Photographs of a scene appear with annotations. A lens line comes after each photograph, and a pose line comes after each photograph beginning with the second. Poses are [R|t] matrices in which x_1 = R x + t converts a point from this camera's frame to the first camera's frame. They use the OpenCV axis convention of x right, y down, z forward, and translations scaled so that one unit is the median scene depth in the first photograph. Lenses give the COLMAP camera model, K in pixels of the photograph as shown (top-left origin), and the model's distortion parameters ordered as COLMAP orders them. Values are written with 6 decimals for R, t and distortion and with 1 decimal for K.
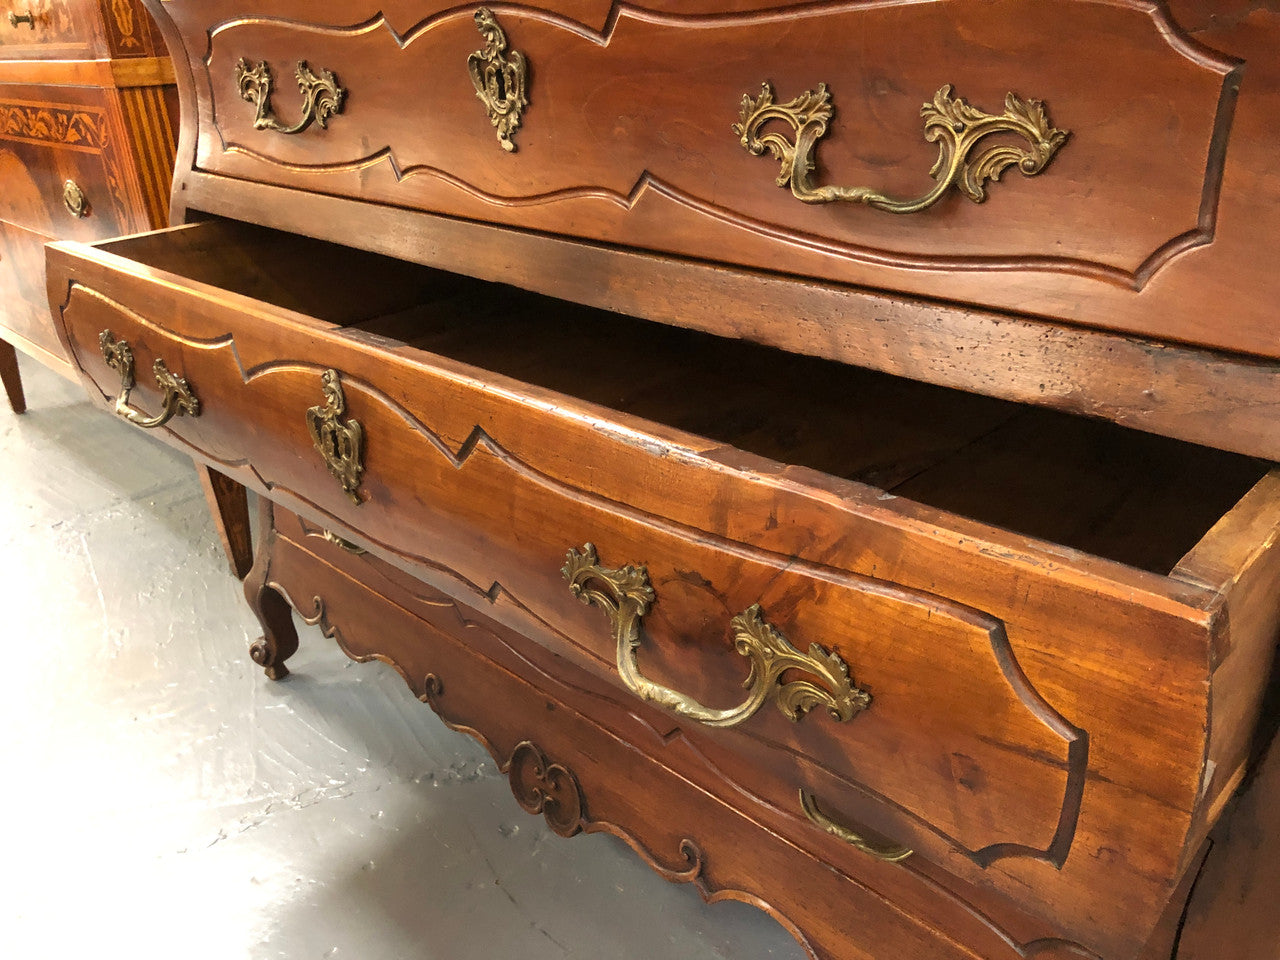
lens RADIAL K [[1042.0, 0, 657.7], [0, 1042.0, 488.4], [0, 0, 1]] dist [0.021628, -0.018558]
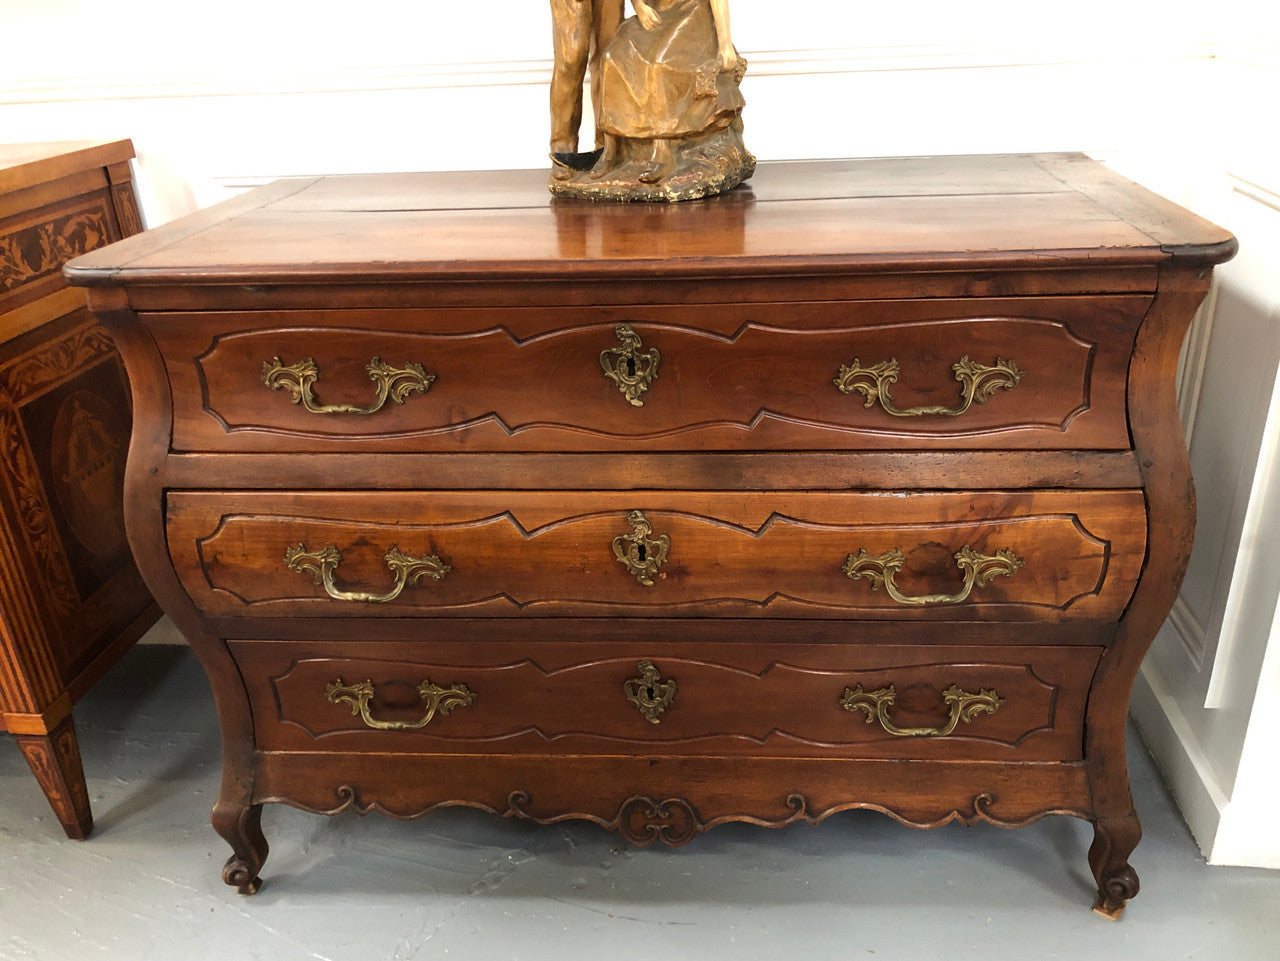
lens RADIAL K [[1042.0, 0, 668.8], [0, 1042.0, 481.1], [0, 0, 1]] dist [0.021628, -0.018558]
pose [[0.767217, -0.267616, 0.582889, -1.071070], [0.281141, 0.957154, 0.069401, -0.325991], [-0.576488, 0.110628, 0.809582, -0.253390]]
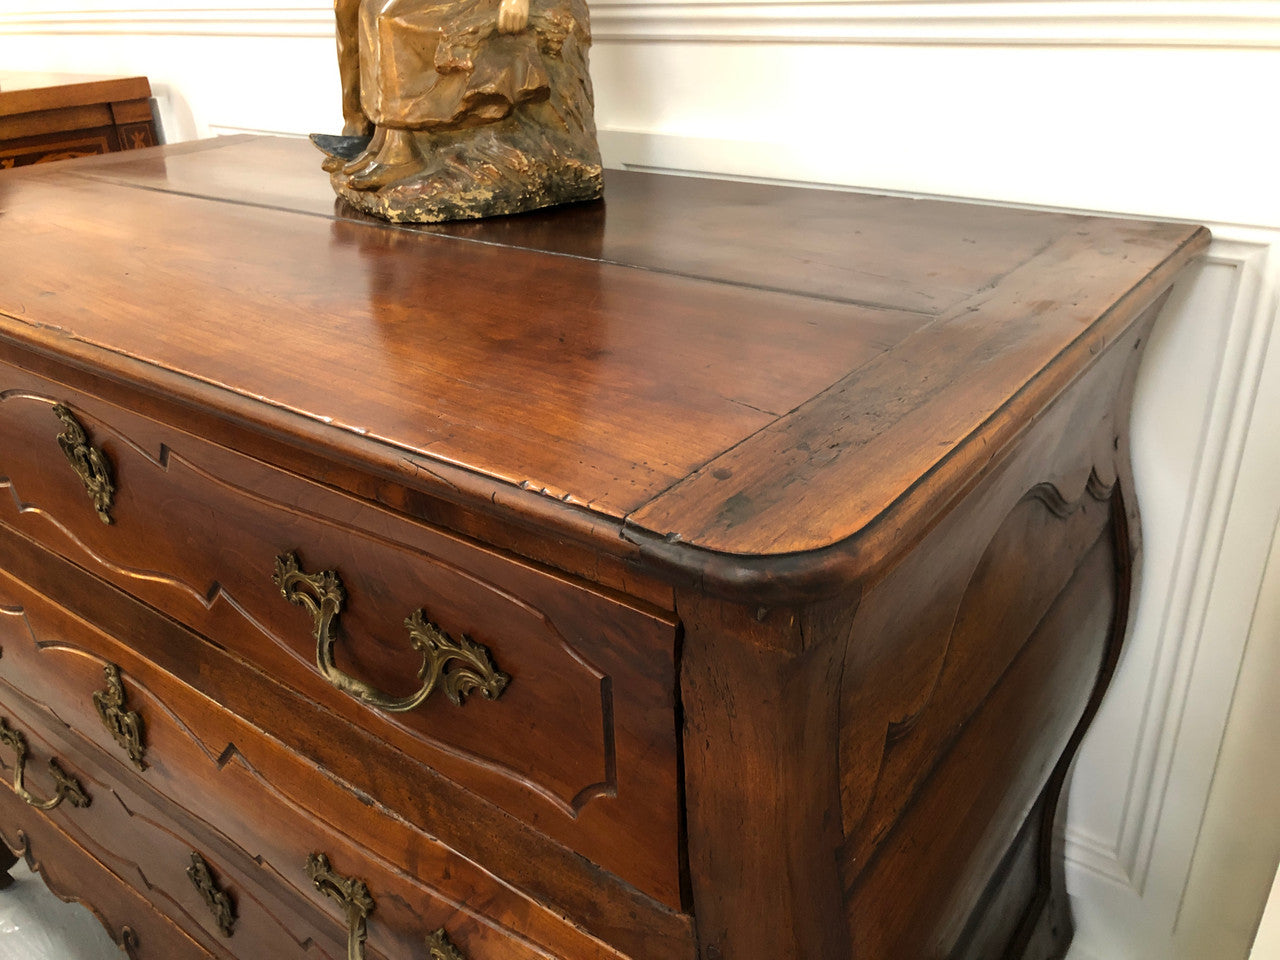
lens RADIAL K [[1042.0, 0, 642.7], [0, 1042.0, 471.6], [0, 0, 1]] dist [0.021628, -0.018558]
pose [[0.990944, -0.059933, 0.120159, 0.274085], [0.057800, 0.998104, 0.021162, -0.383191], [-0.121199, -0.014025, 0.992529, -0.091050]]
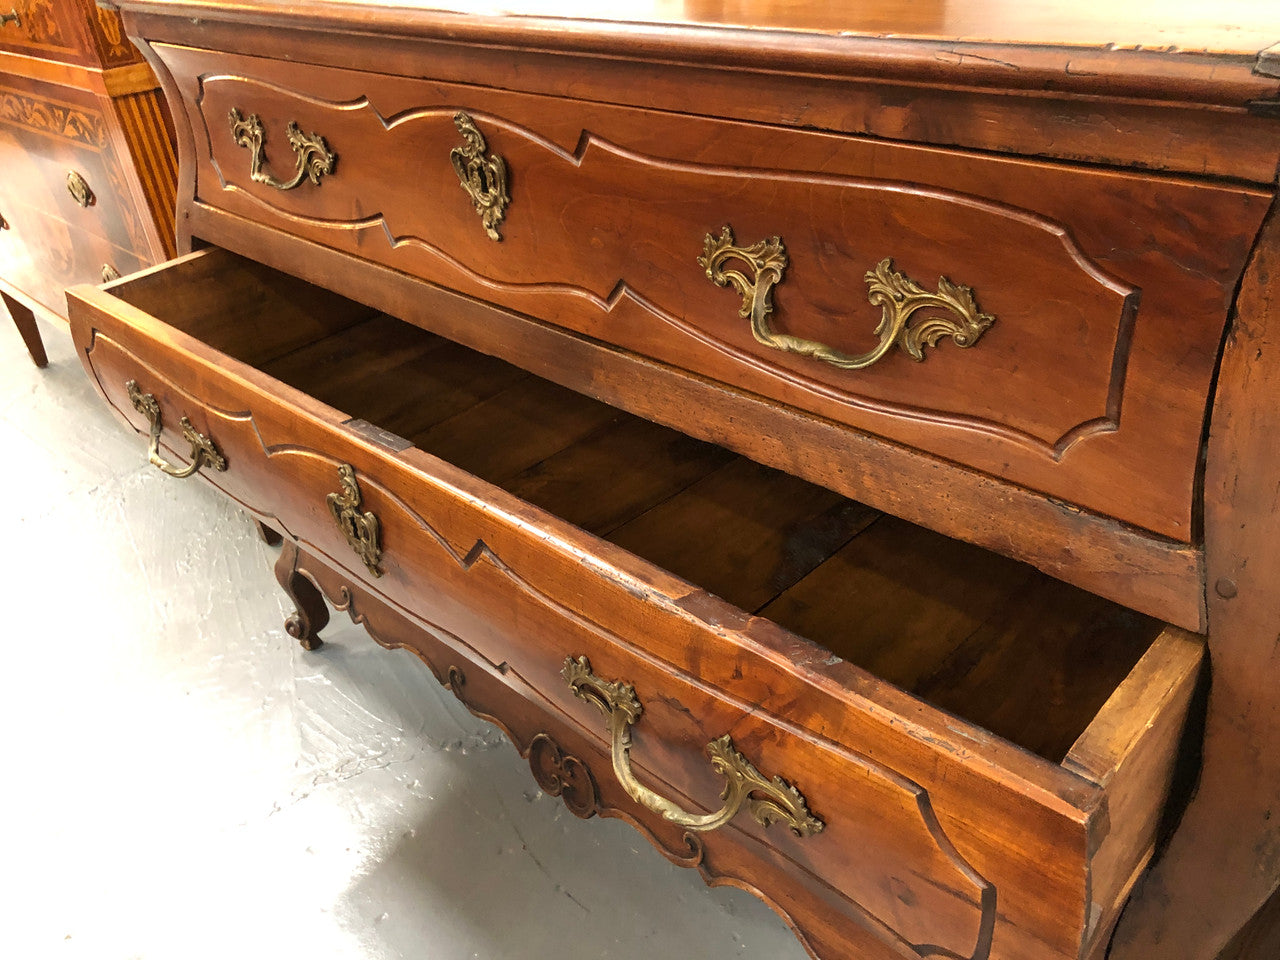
lens RADIAL K [[1042.0, 0, 640.7], [0, 1042.0, 472.3], [0, 0, 1]] dist [0.021628, -0.018558]
pose [[0.998694, -0.041145, -0.030298, 0.030381], [0.044393, 0.992283, 0.115770, -0.213910], [0.025301, -0.116964, 0.992814, -0.084339]]
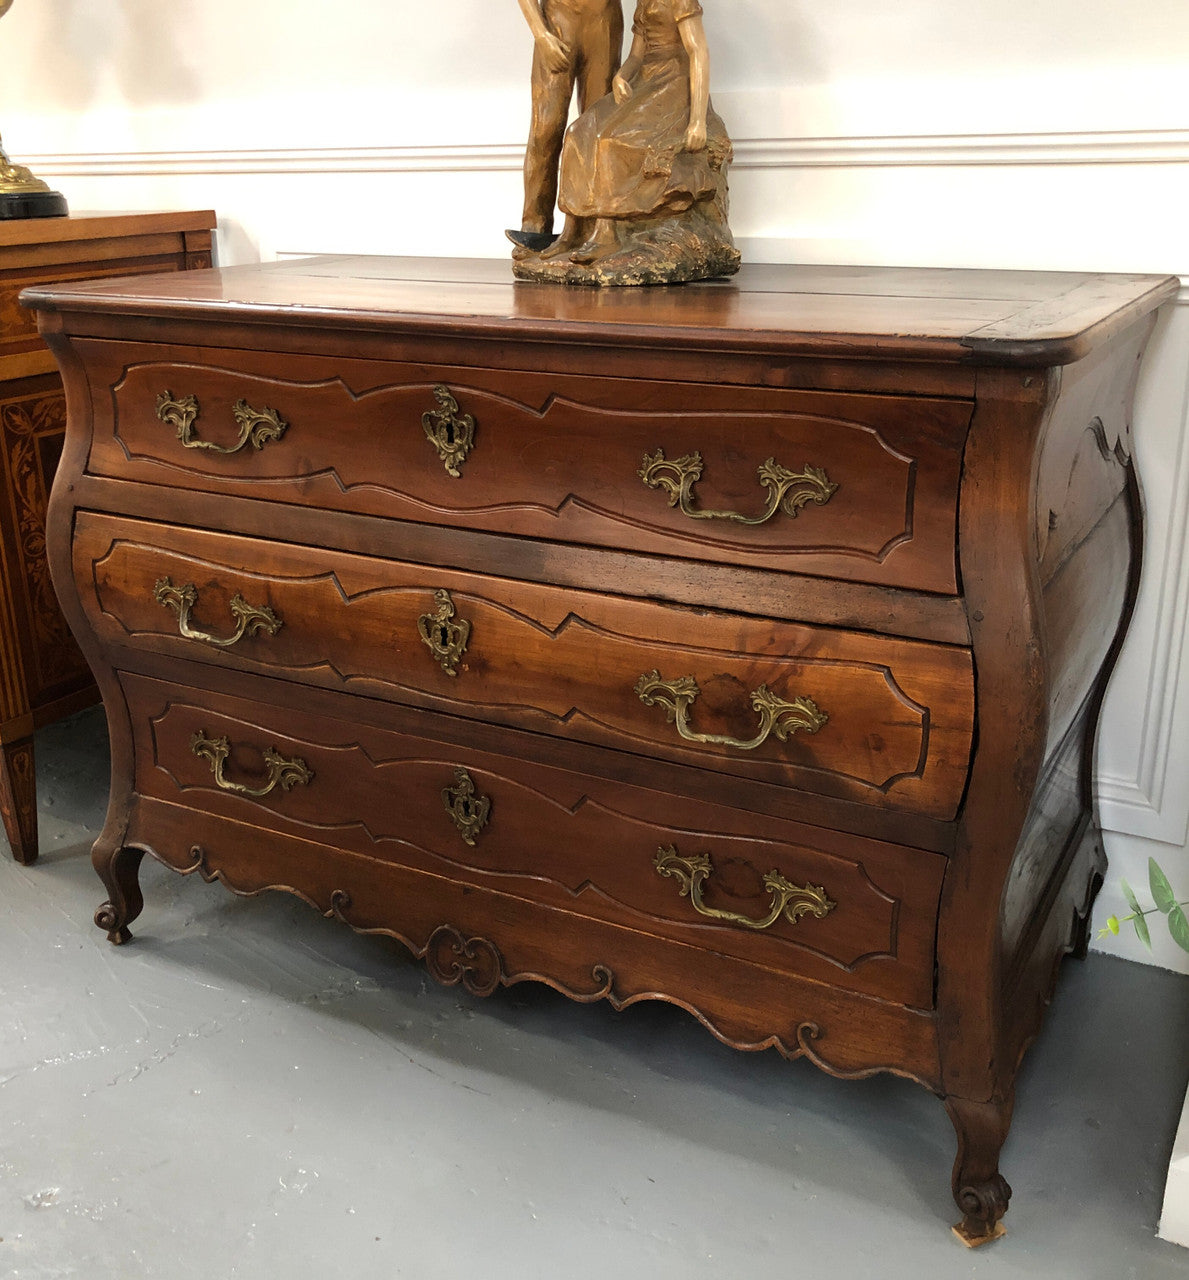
lens RADIAL K [[1364.9, 0, 564.8], [0, 1364.9, 633.0], [0, 0, 1]] dist [0.032927, 0.000000]
pose [[0.966702, -0.068727, 0.246505, -0.498036], [0.092579, 0.991941, -0.086502, 0.071667], [-0.238573, 0.106443, 0.965273, -0.872494]]
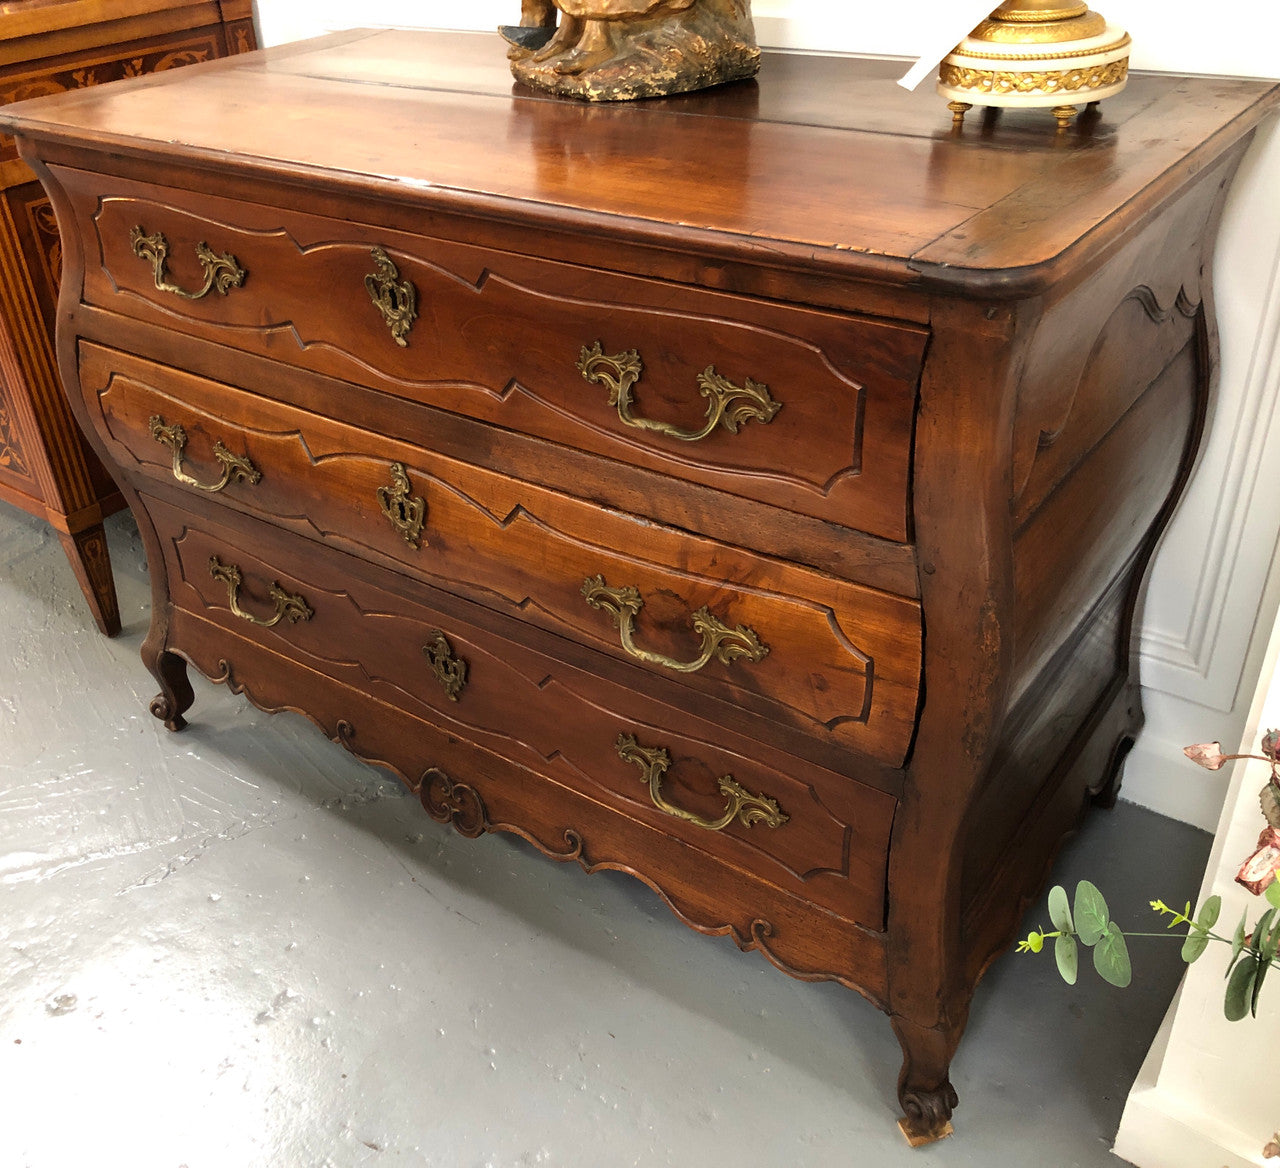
lens RADIAL K [[1249.1, 0, 573.4], [0, 1249.1, 569.3], [0, 0, 1]] dist [0.027777, 0.000000]
pose [[0.992588, -0.085266, 0.086594, -0.093035], [0.074389, 0.989753, 0.121883, -0.229369], [-0.096099, -0.114538, 0.988760, -0.659310]]
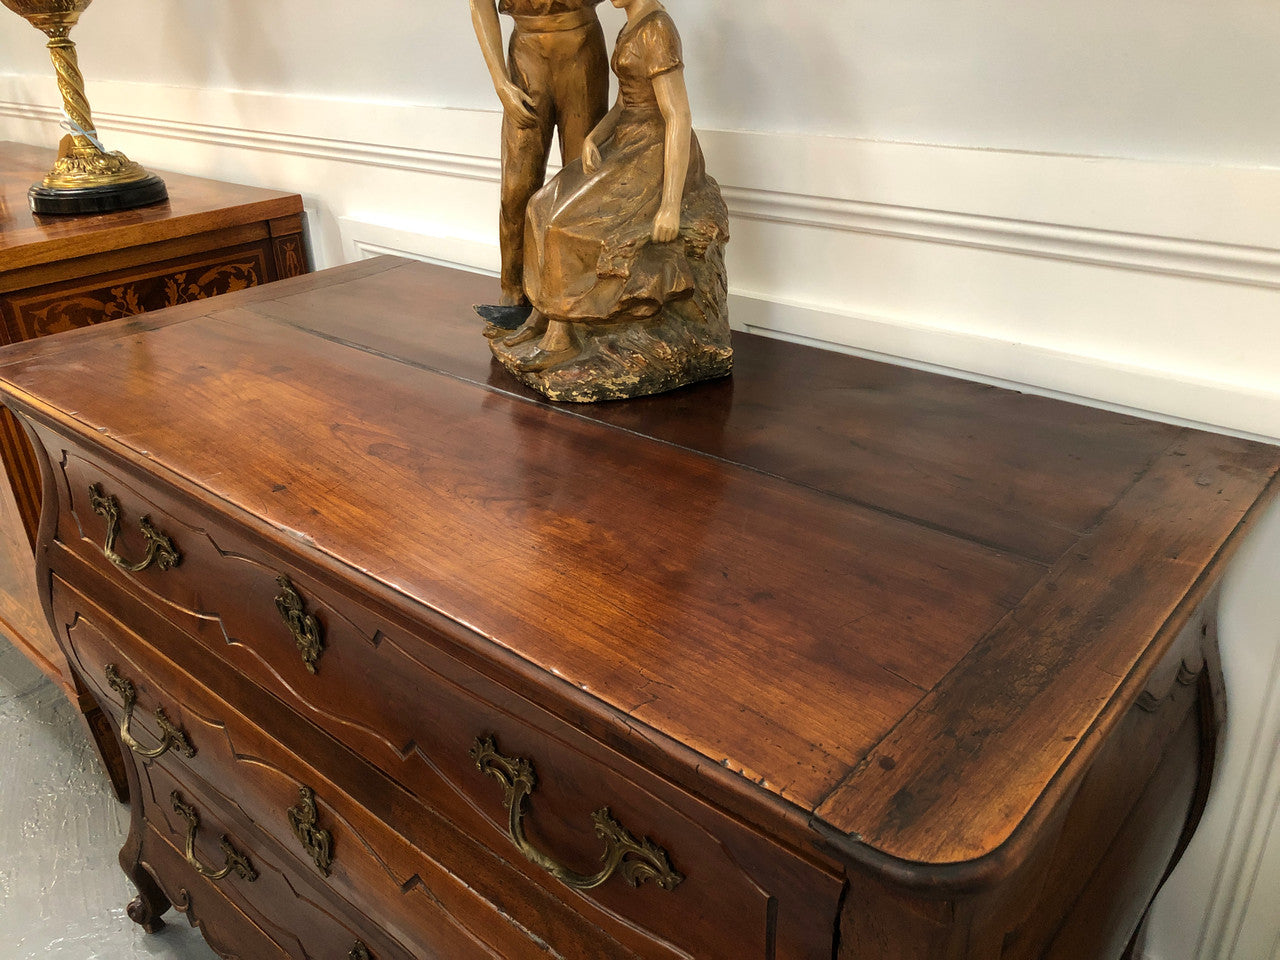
lens RADIAL K [[1042.0, 0, 628.6], [0, 1042.0, 479.2], [0, 0, 1]] dist [0.021628, -0.018558]
pose [[0.998275, -0.026251, 0.052509, 0.174346], [0.025367, 0.999526, 0.017430, -0.586412], [-0.052941, -0.016068, 0.998468, -0.233566]]
